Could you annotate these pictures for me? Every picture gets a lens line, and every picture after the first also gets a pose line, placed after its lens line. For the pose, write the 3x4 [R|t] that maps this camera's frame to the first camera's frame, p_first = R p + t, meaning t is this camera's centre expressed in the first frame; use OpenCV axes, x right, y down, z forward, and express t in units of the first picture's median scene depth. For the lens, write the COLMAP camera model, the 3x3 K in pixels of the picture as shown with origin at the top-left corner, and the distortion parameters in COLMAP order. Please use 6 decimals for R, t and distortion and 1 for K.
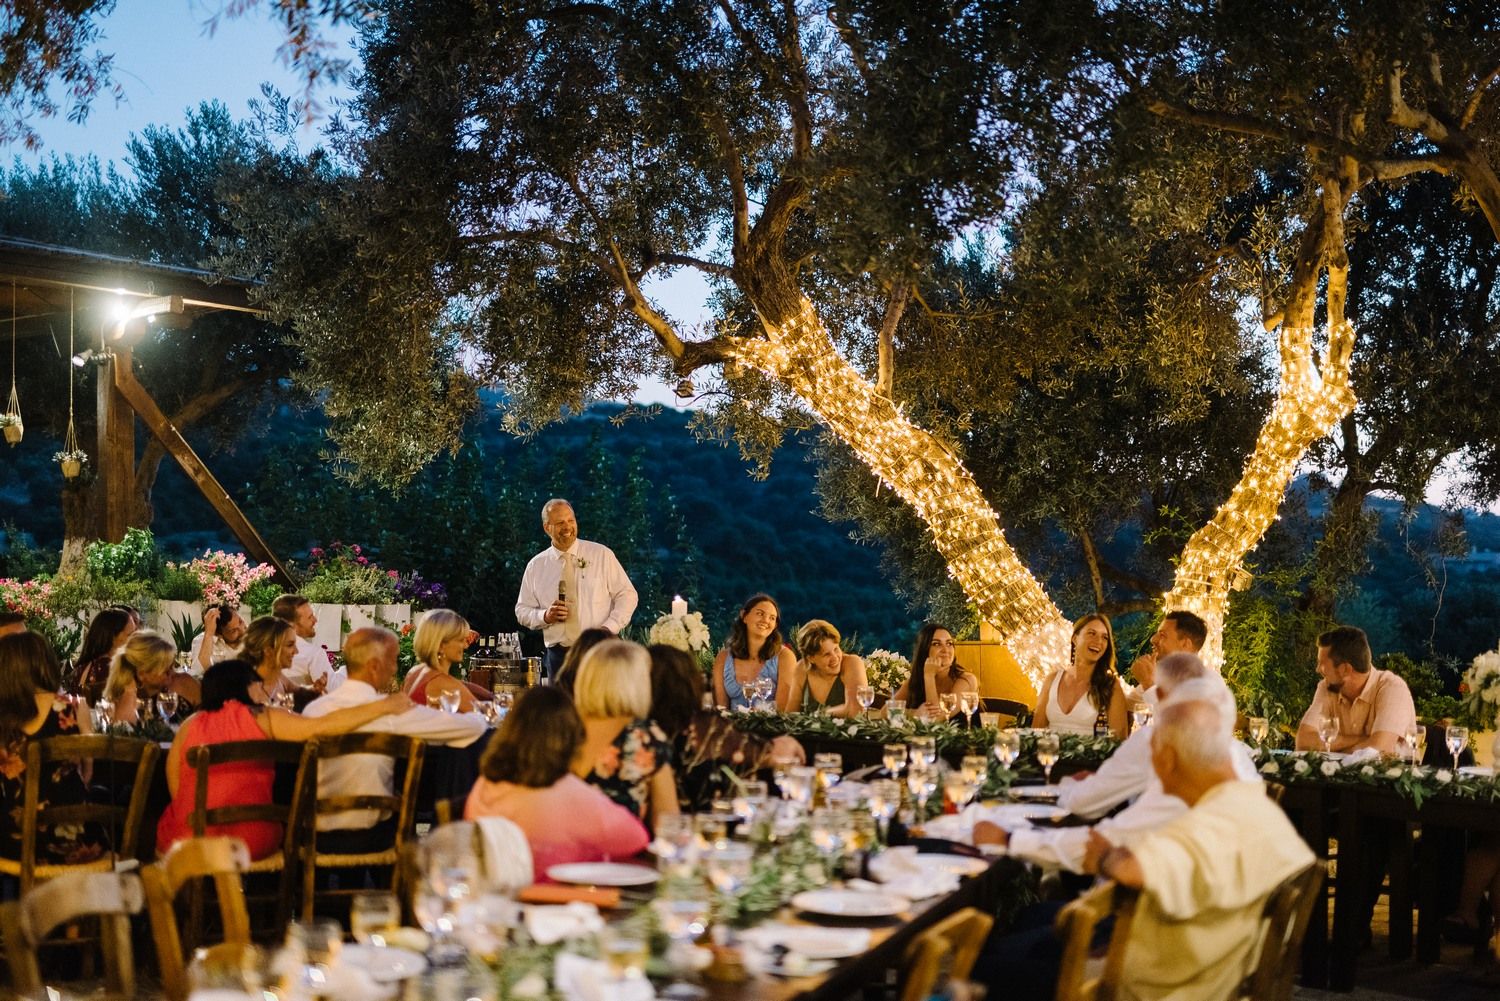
lens RADIAL K [[2073.7, 0, 753.0], [0, 2073.7, 501.1], [0, 0, 1]] dist [0.002950, 0.000000]
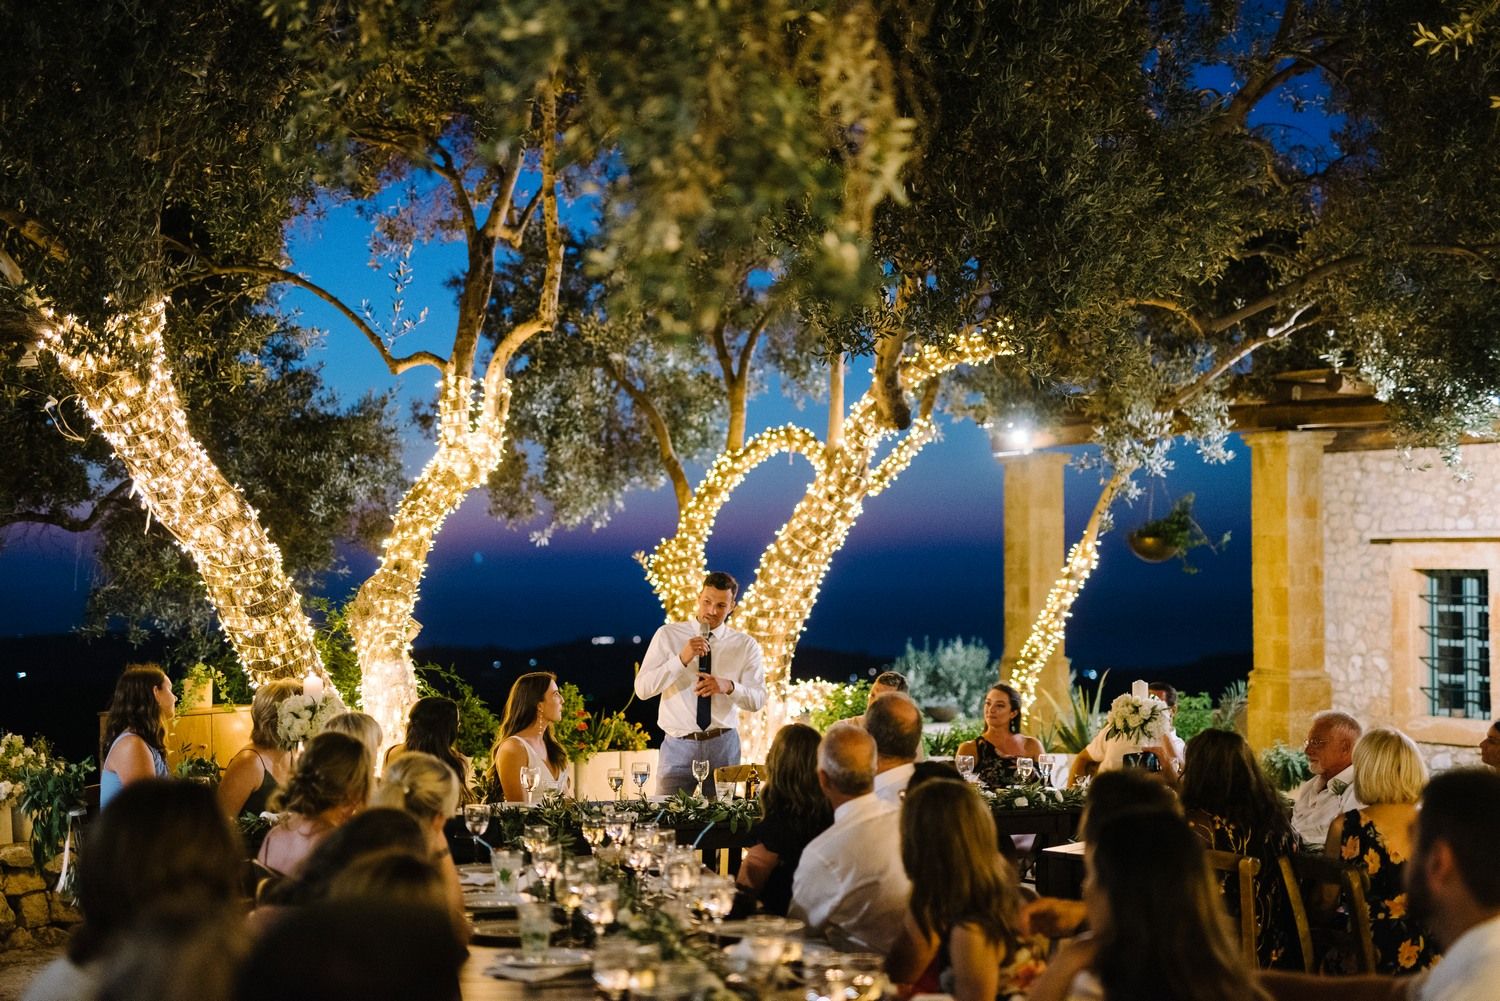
lens RADIAL K [[2073.7, 0, 751.1], [0, 2073.7, 502.9], [0, 0, 1]] dist [0.002950, 0.000000]
pose [[0.303165, 0.037842, 0.952186, -0.641443], [-0.037094, 0.998923, -0.027889, -0.000528], [-0.952216, -0.026865, 0.304242, 0.555083]]
